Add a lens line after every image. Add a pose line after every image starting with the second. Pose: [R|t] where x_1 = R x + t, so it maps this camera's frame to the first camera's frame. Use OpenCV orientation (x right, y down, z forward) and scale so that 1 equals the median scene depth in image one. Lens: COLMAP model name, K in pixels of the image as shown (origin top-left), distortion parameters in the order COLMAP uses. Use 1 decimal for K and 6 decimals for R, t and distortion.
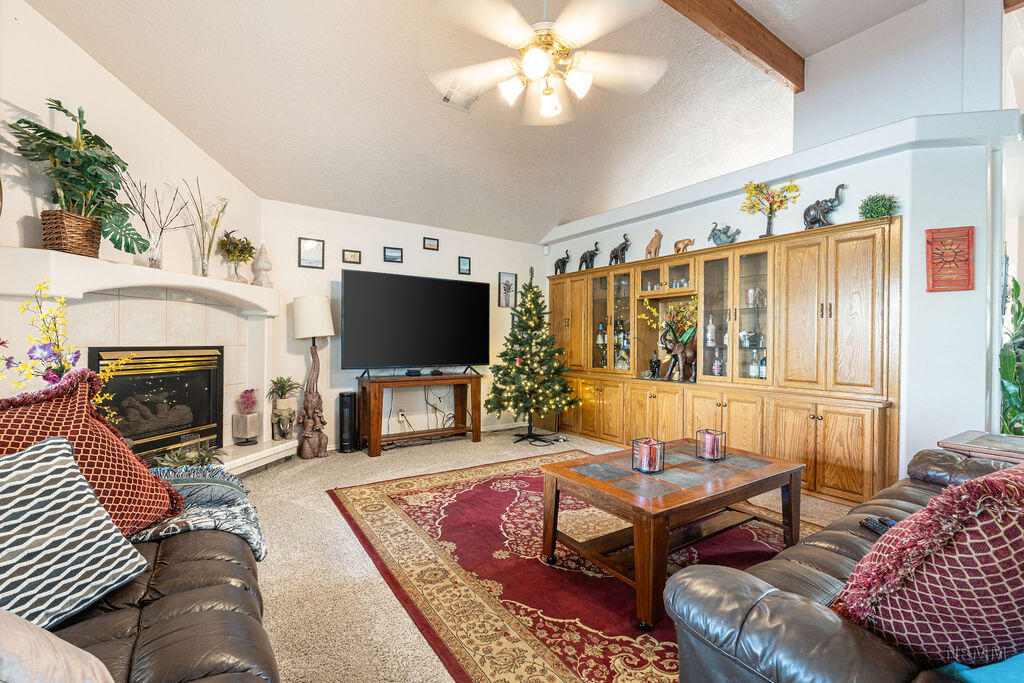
lens RADIAL K [[448.1, 0, 512.0], [0, 448.1, 341.5], [0, 0, 1]] dist [-0.001247, -0.000022]
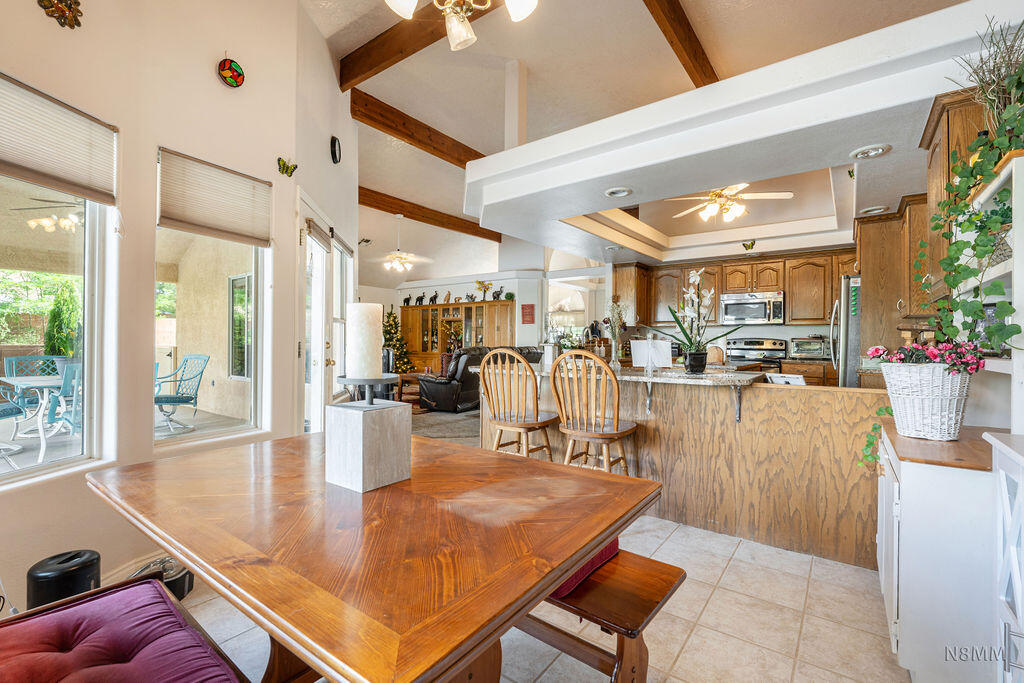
lens RADIAL K [[452.4, 0, 512.0], [0, 452.4, 341.5], [0, 0, 1]] dist [-0.008462, 0.000056]
pose [[0.947331, -0.000086, 0.320256, -0.128534], [-0.000892, 0.999995, 0.002908, 0.004062], [-0.320255, -0.003041, 0.947327, -1.483086]]
